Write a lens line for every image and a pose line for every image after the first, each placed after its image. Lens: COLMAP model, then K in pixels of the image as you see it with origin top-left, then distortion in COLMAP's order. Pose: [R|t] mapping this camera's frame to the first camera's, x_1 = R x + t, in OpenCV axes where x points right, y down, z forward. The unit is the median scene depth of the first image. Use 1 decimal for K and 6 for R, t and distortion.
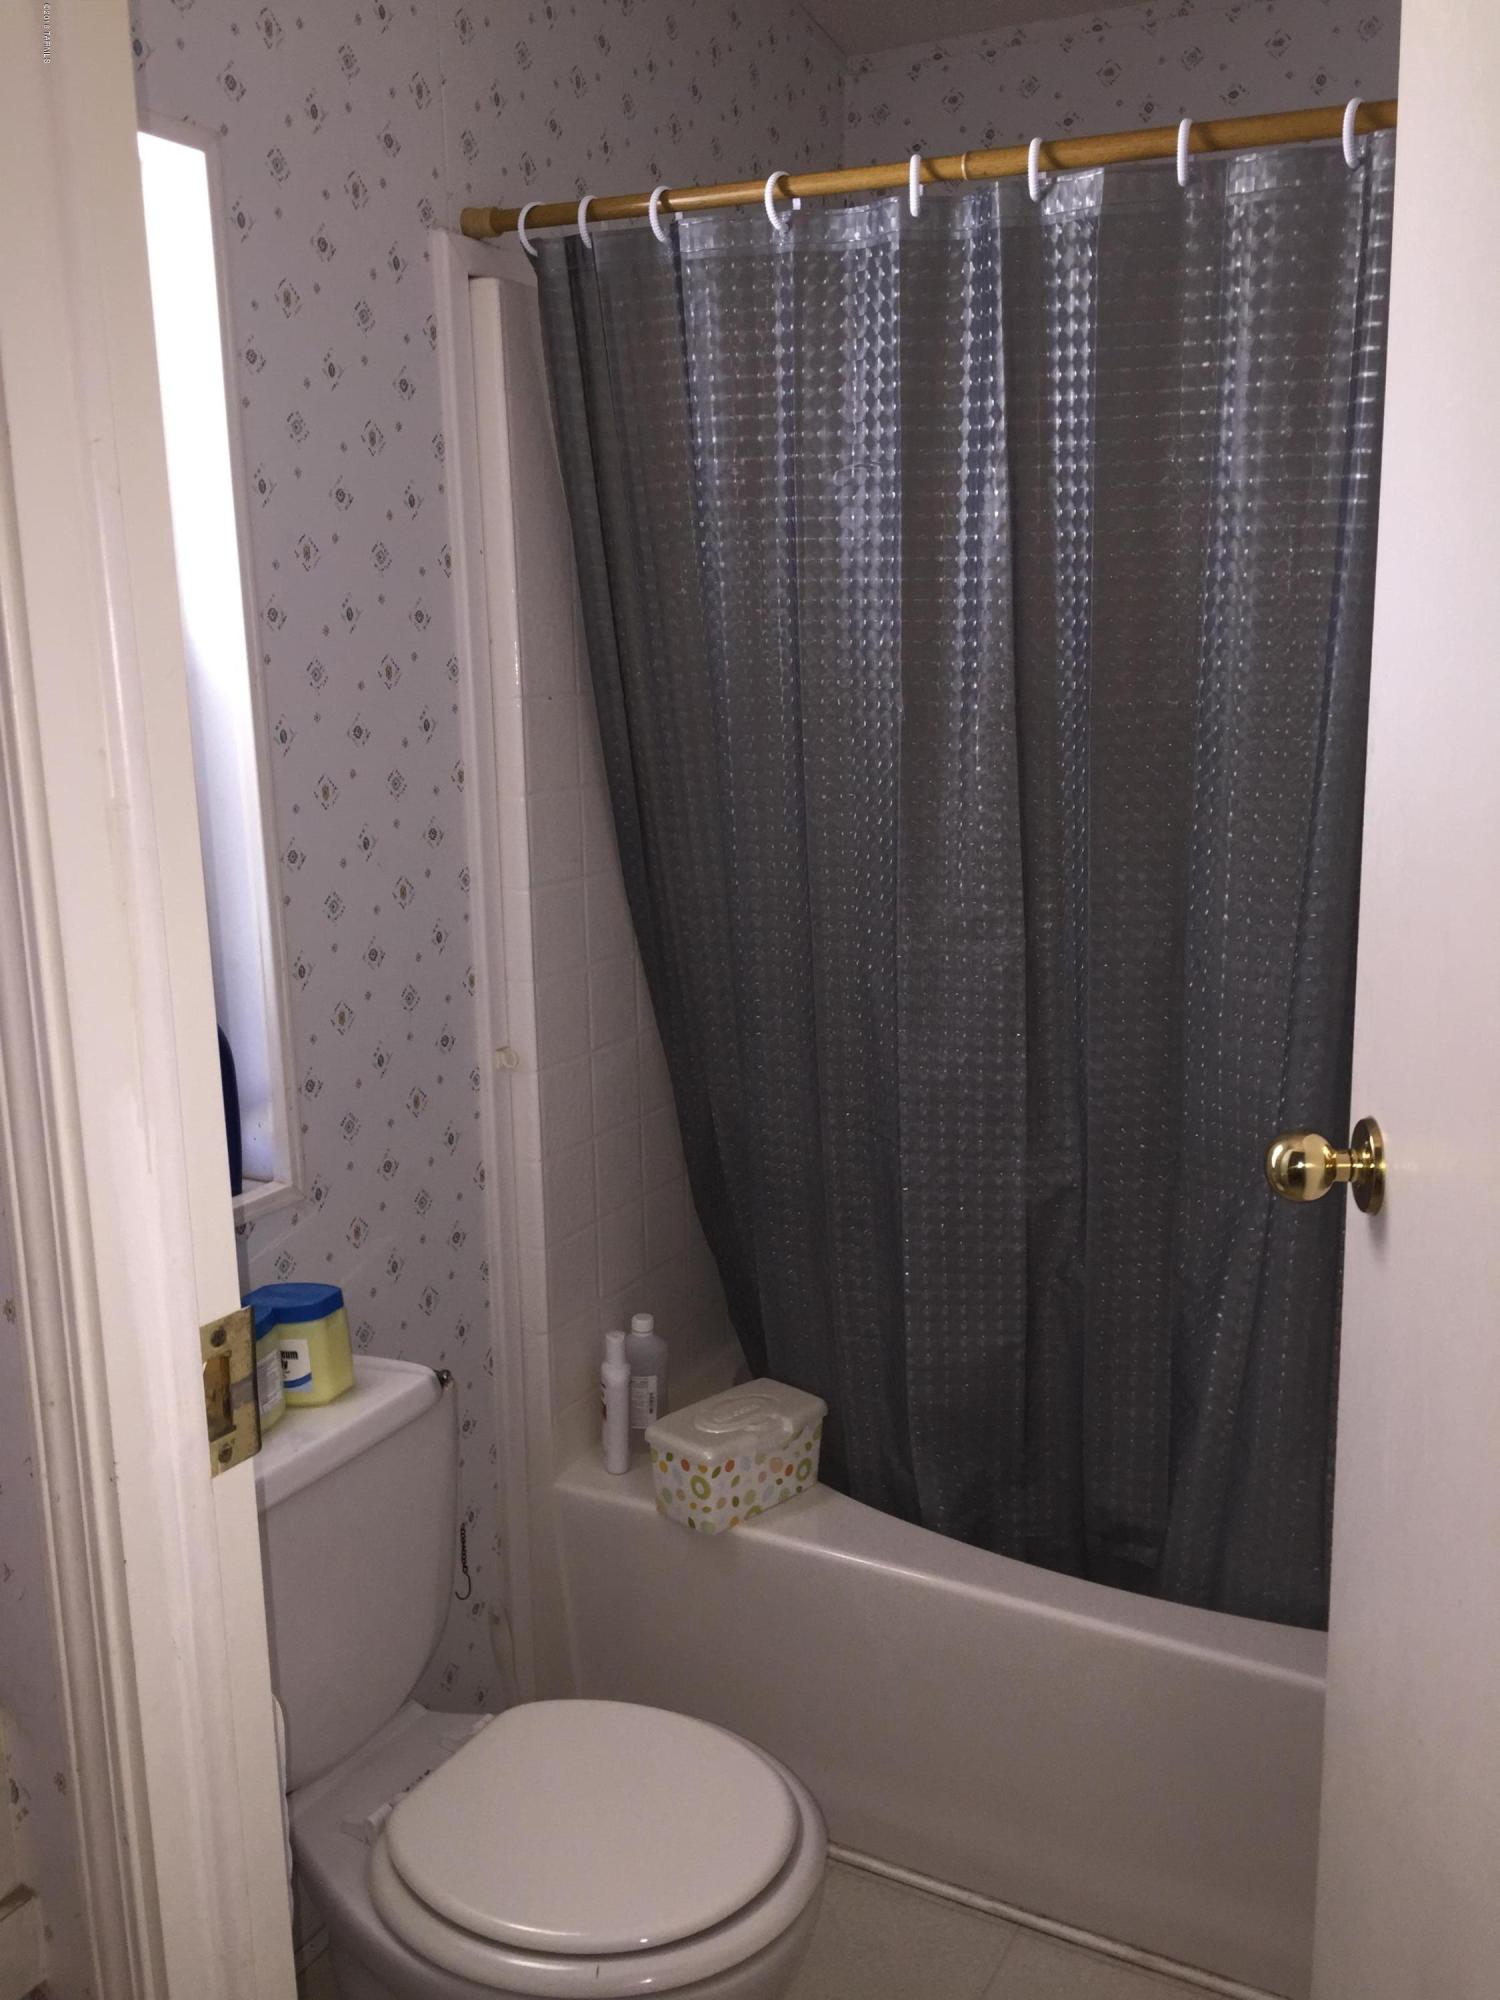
lens RADIAL K [[1717.0, 0, 750.0], [0, 1717.0, 1000.0], [0, 0, 1]] dist [0.104193, -0.180209]
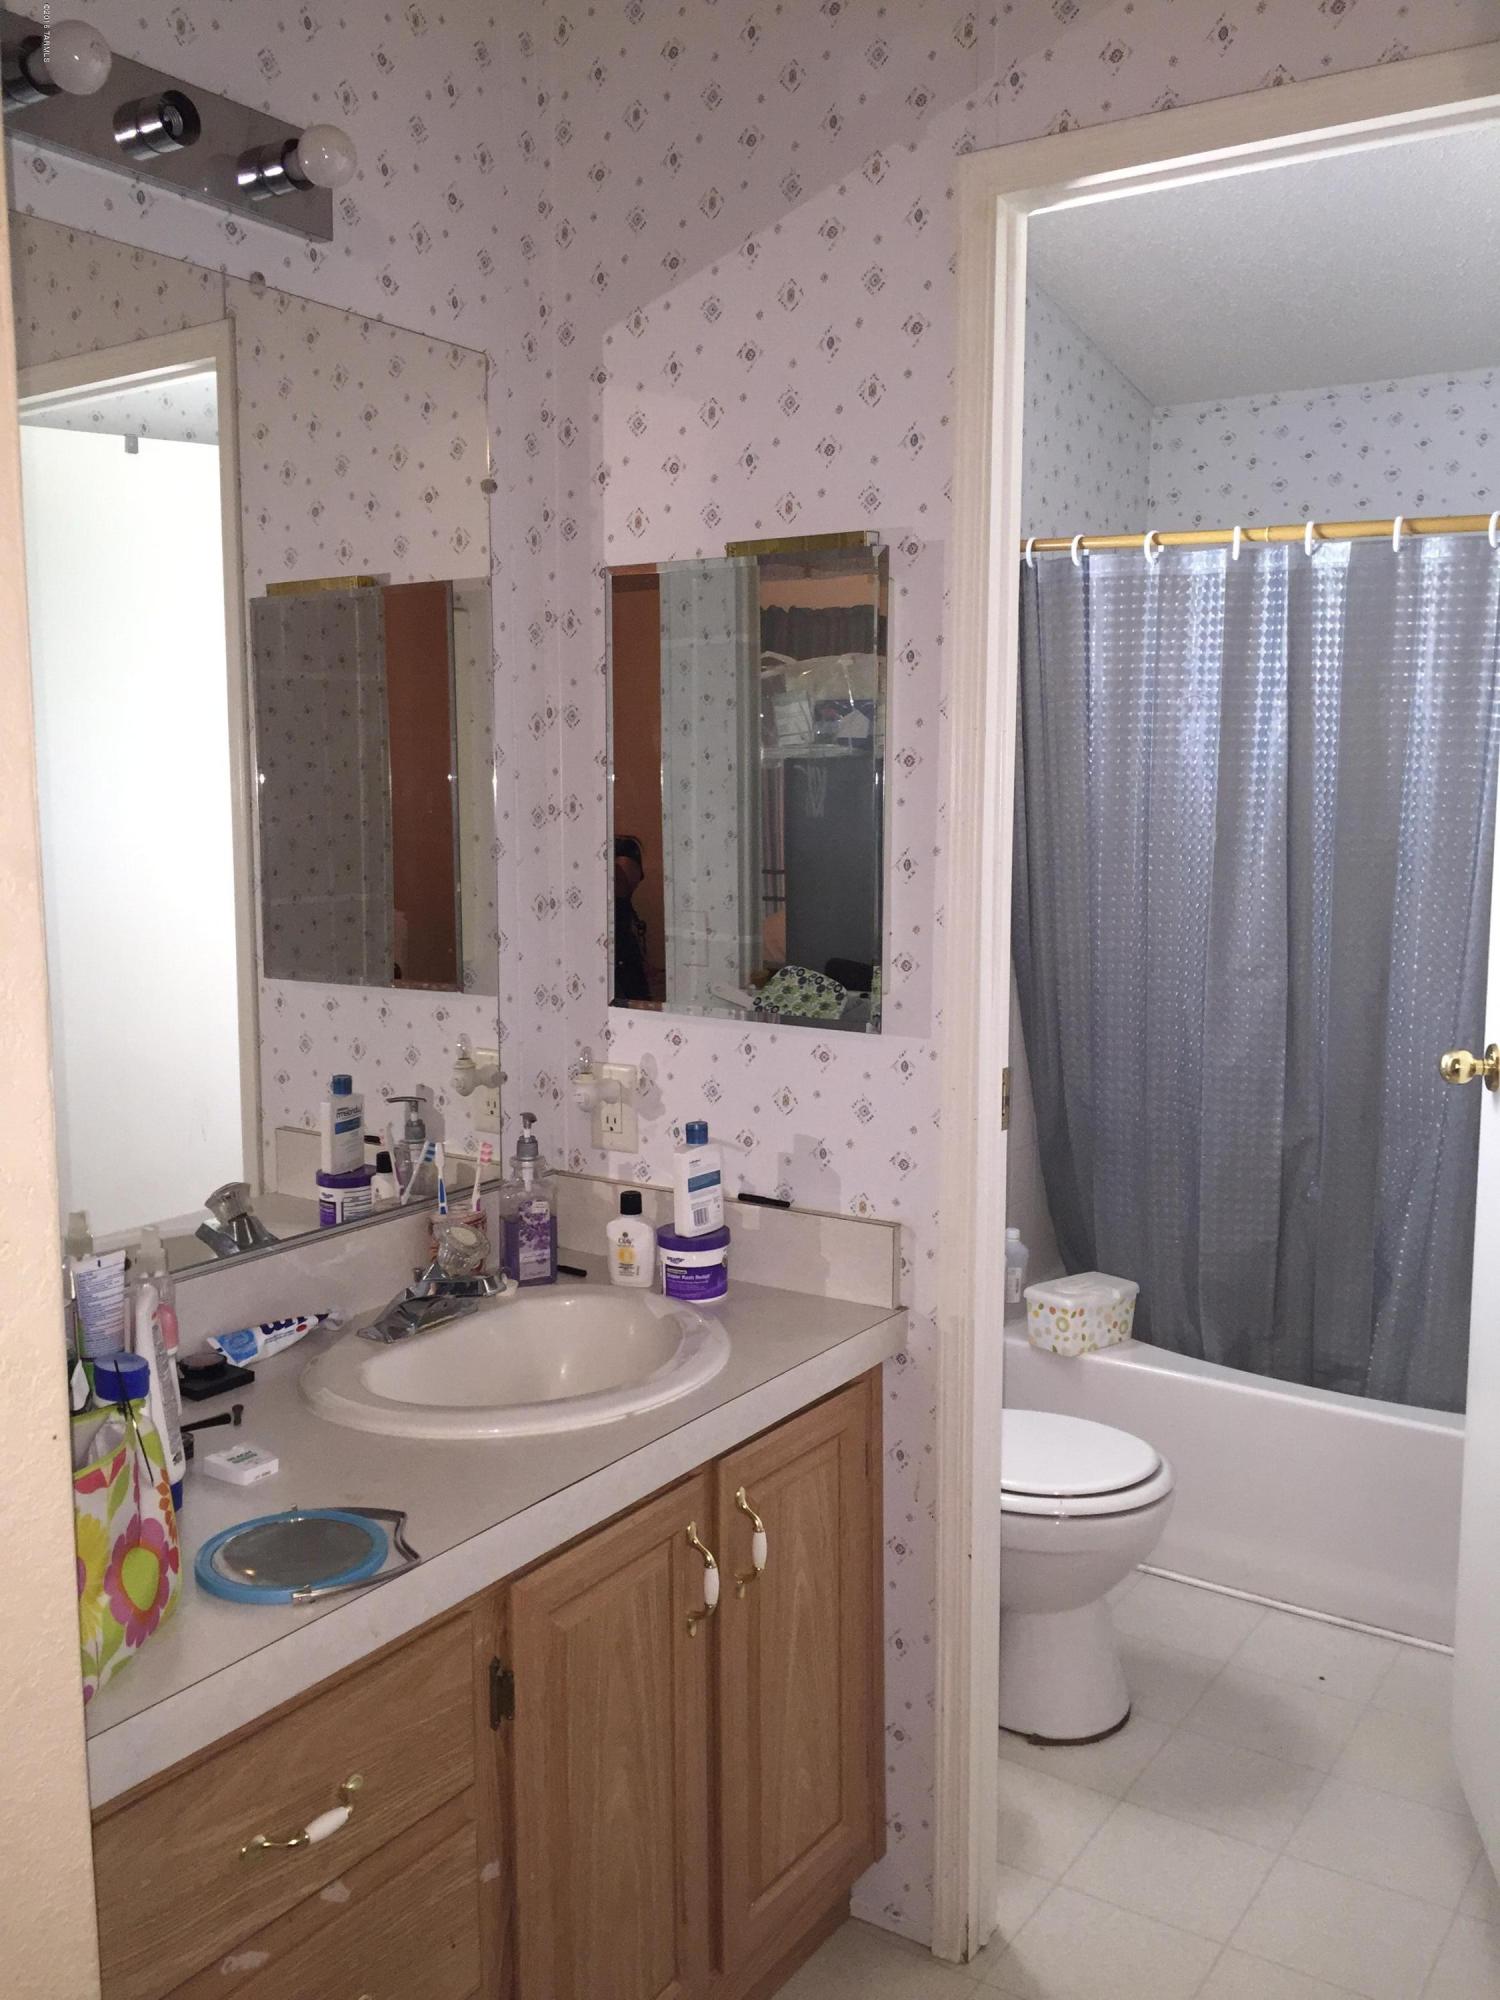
lens RADIAL K [[1717.0, 0, 750.0], [0, 1717.0, 1000.0], [0, 0, 1]] dist [0.104193, -0.180209]
pose [[0.995569, 0.034742, -0.087385, -0.212870], [-0.041244, 0.996424, -0.073743, 0.131948], [0.084511, 0.077020, 0.993441, -0.704440]]
